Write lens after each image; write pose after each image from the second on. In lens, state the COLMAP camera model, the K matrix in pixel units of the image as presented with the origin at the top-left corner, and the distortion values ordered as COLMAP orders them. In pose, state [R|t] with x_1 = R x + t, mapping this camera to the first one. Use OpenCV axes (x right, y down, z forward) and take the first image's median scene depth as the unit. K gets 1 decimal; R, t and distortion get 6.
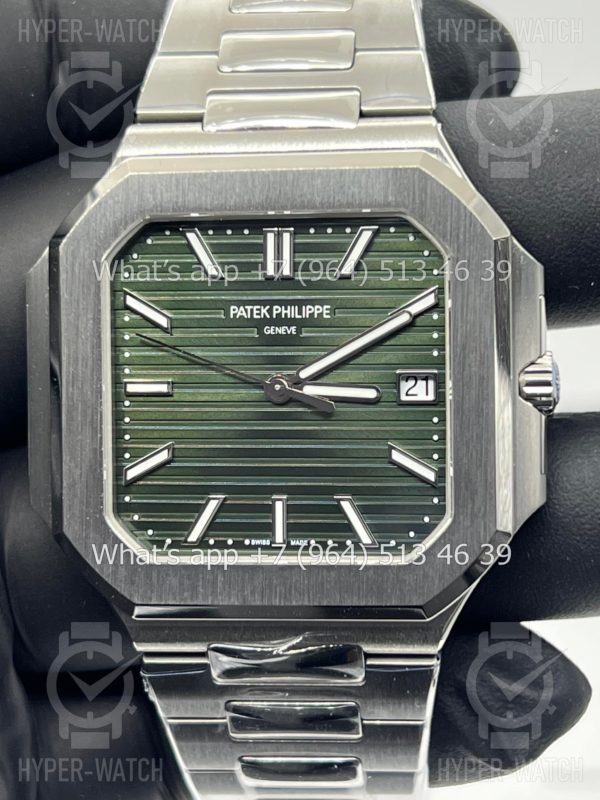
lens RADIAL K [[1803.5, 0, 302.0], [0, 1803.5, 402.0], [0, 0, 1]] dist [0.209516, 0.000000]
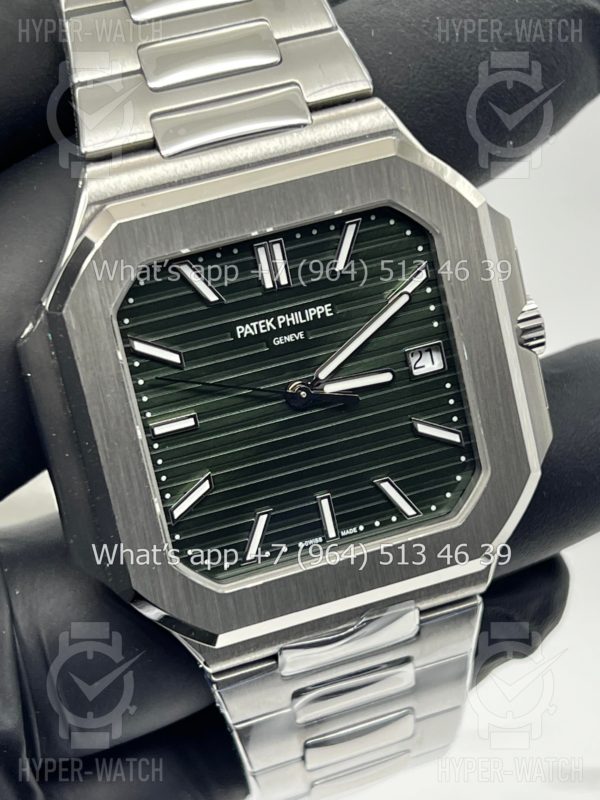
lens RADIAL K [[1803.5, 0, 306.2], [0, 1803.5, 400.1], [0, 0, 1]] dist [0.209516, 0.000000]
pose [[0.914102, -0.259332, 0.311713, -0.328823], [0.212840, 0.961194, 0.175516, -0.182732], [-0.345133, -0.094094, 0.933825, 0.045899]]
